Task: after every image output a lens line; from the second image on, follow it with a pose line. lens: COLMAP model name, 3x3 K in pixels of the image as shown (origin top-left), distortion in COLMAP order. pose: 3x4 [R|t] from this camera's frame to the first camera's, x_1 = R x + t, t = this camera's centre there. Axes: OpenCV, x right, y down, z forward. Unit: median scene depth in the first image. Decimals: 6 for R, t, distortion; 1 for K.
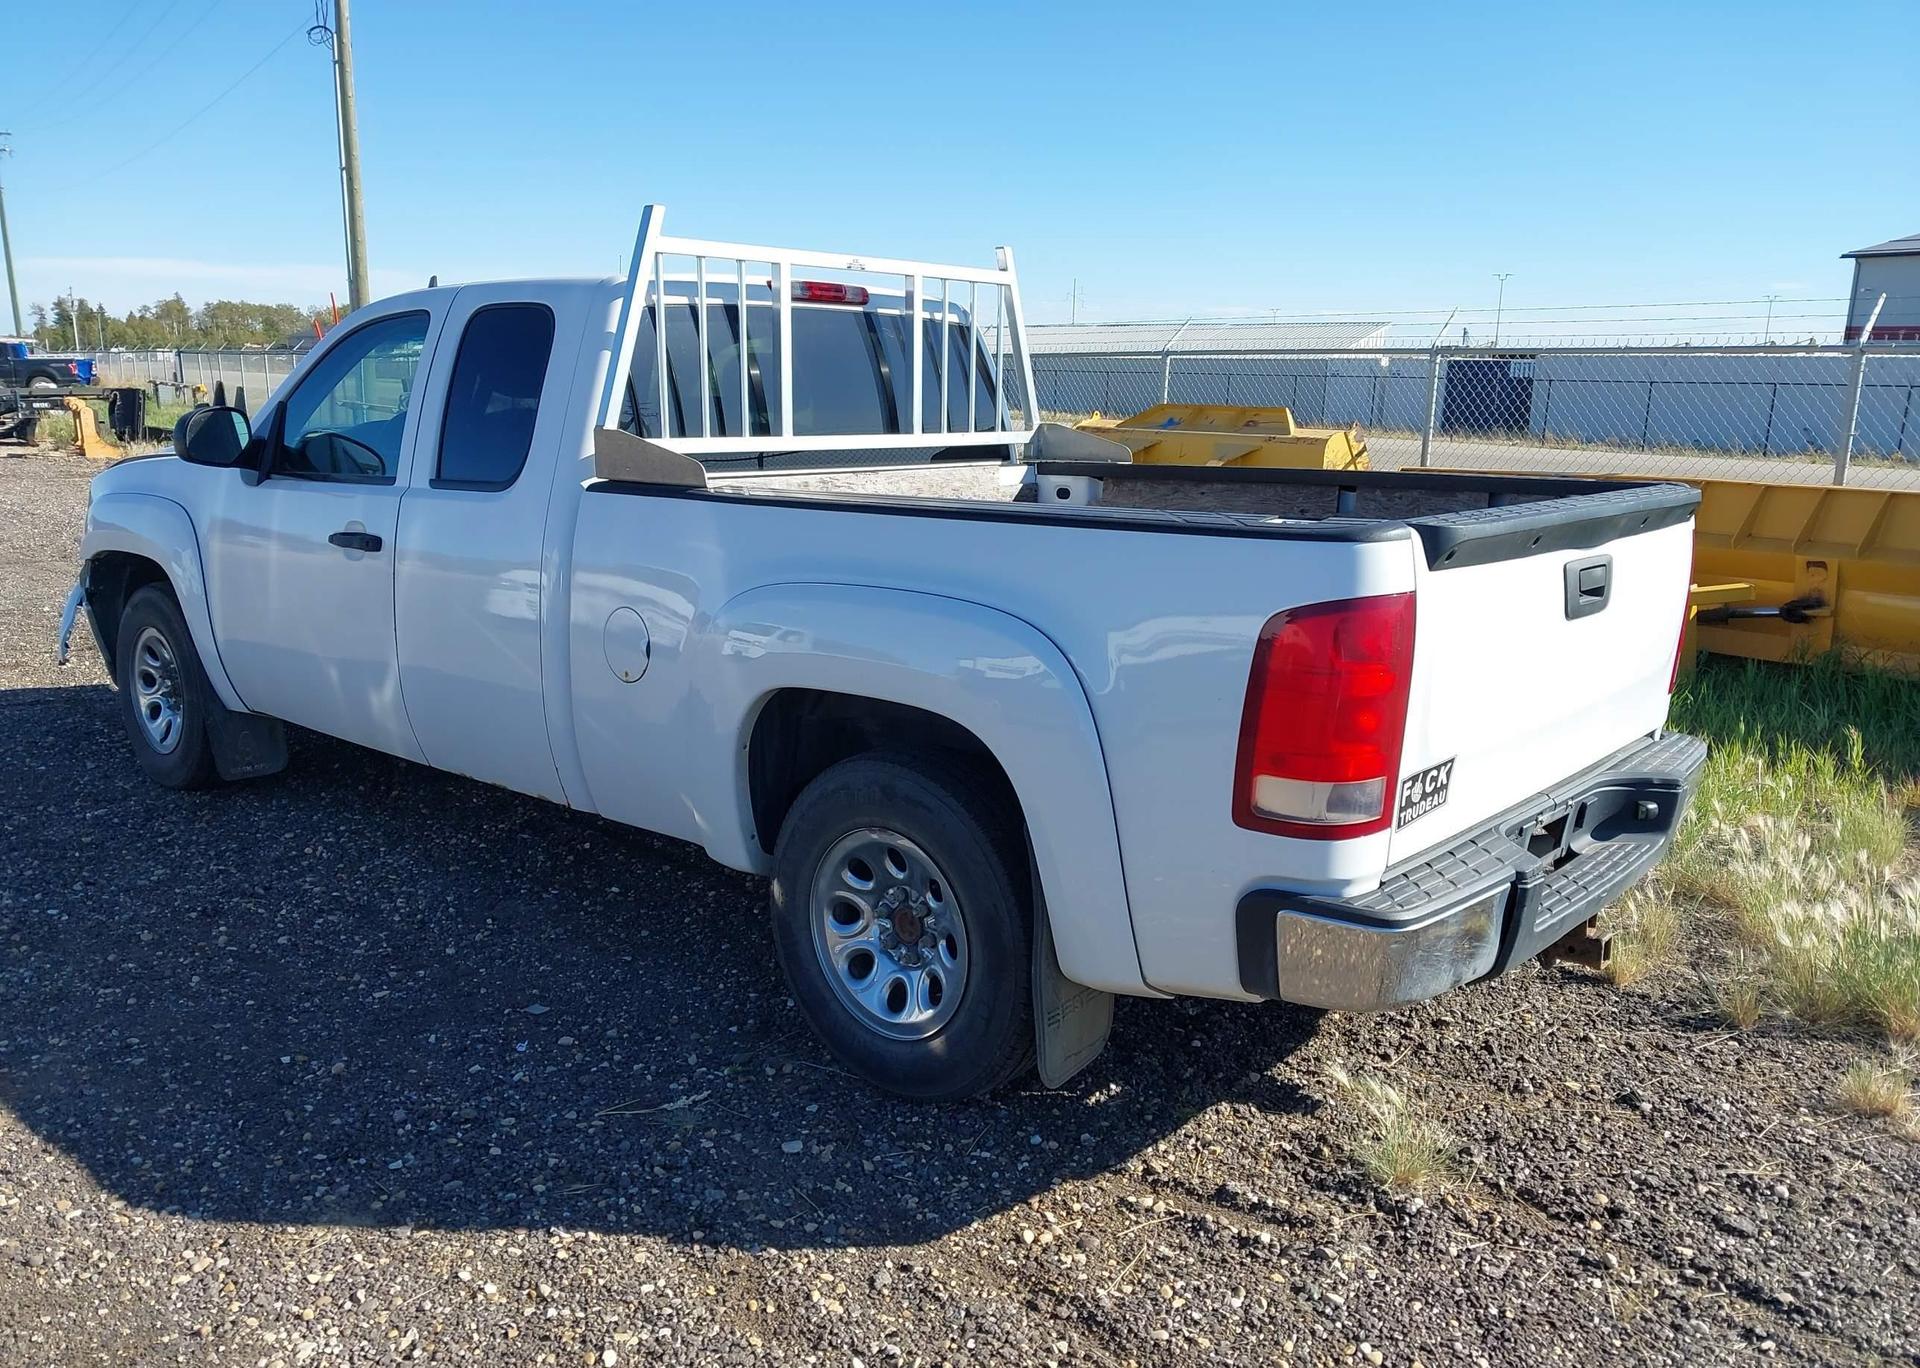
lens RADIAL K [[1539.9, 0, 951.1], [0, 1539.9, 686.1], [0, 0, 1]] dist [0.036808, -0.046966]
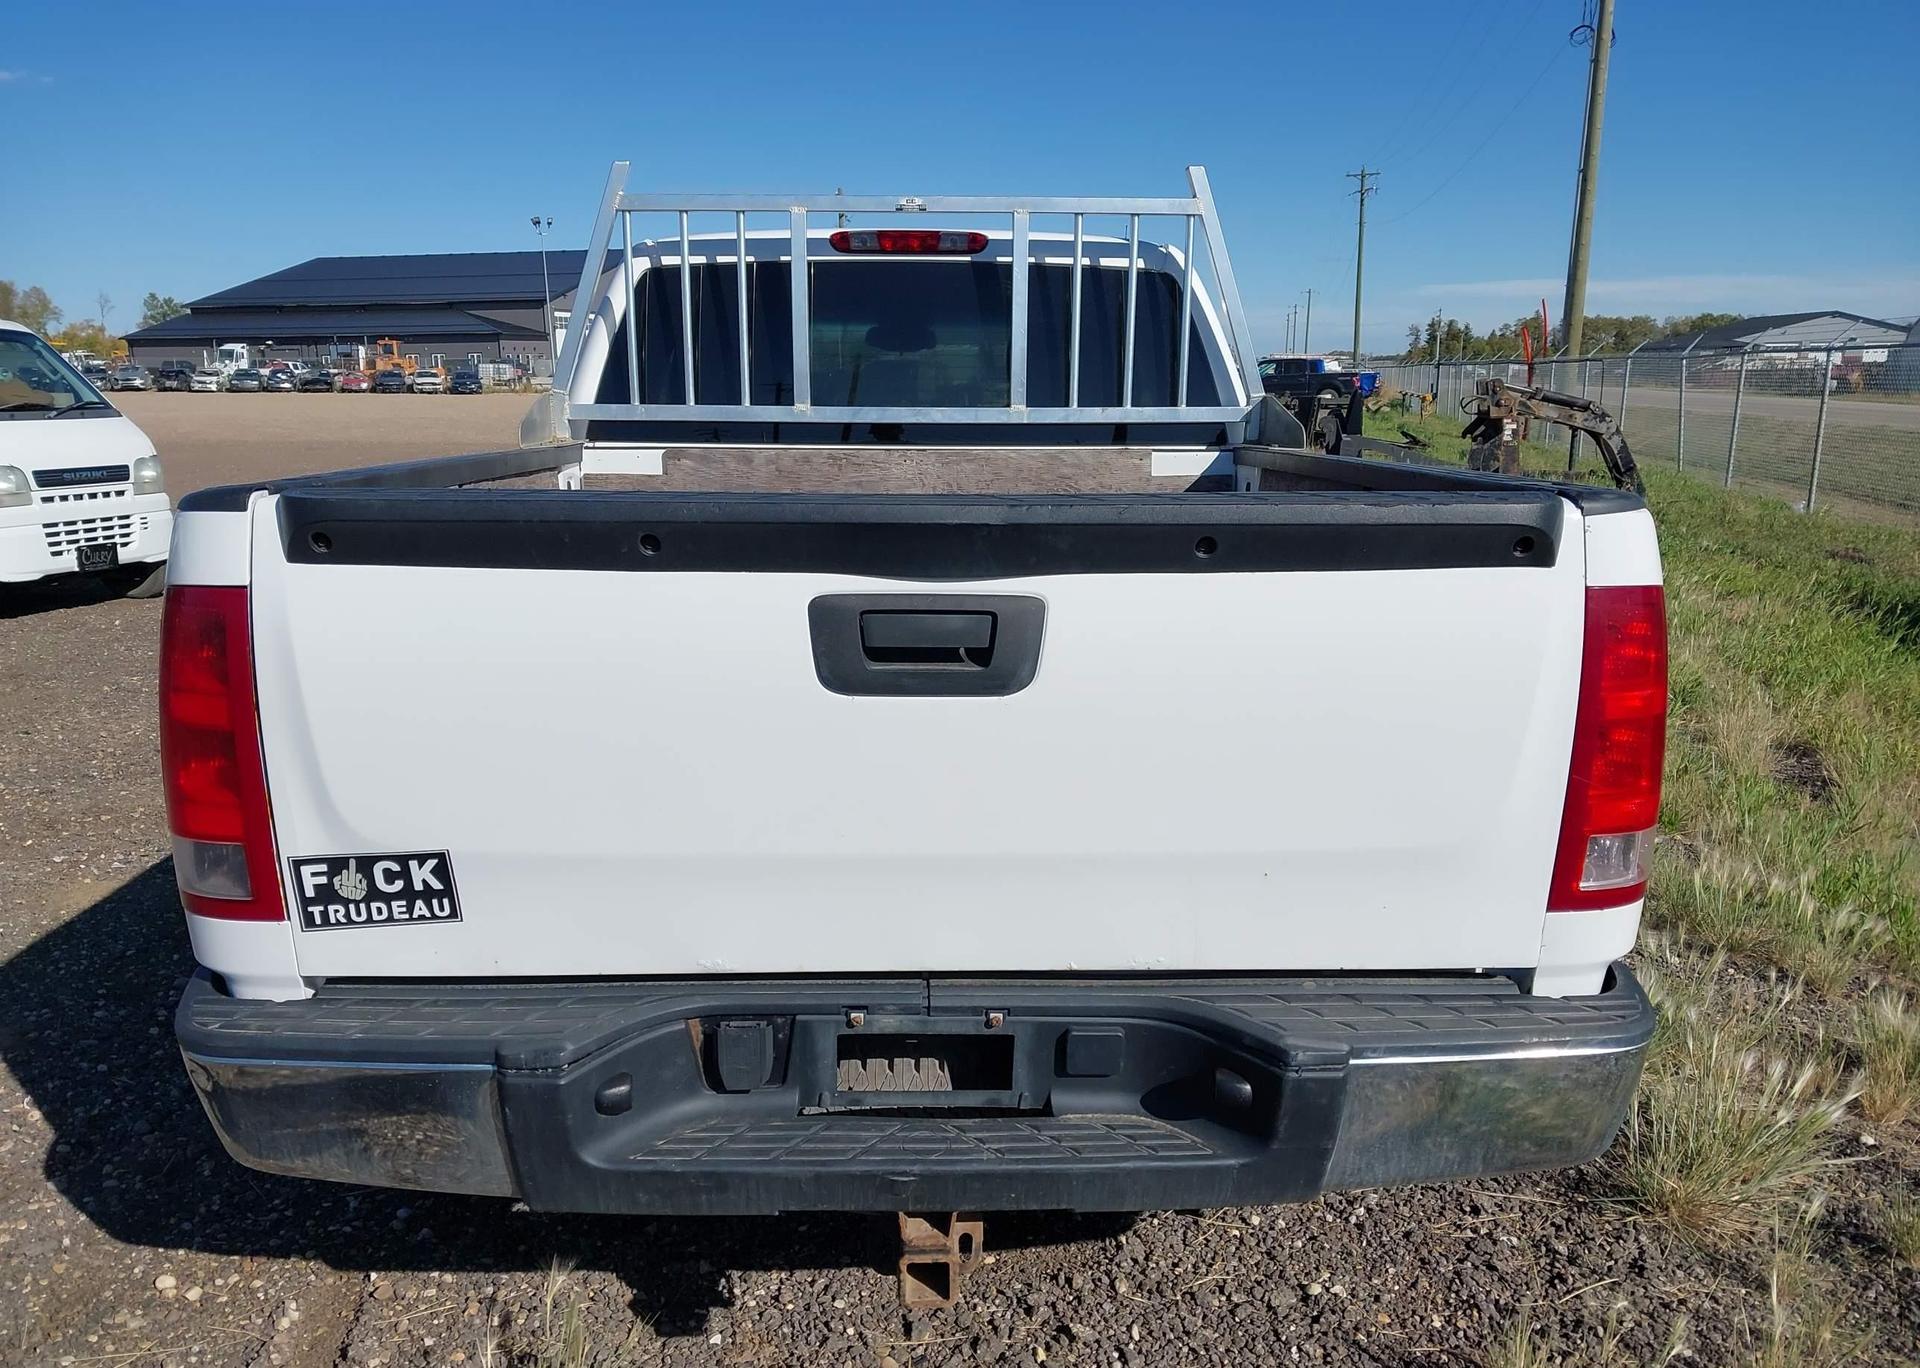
lens RADIAL K [[1539.9, 0, 959.7], [0, 1539.9, 699.9], [0, 0, 1]] dist [0.036808, -0.046966]
pose [[0.674945, 0.138195, -0.724811, 0.695641], [-0.138768, 0.988550, 0.059259, -0.065432], [0.724702, 0.060584, 0.686394, 0.512011]]
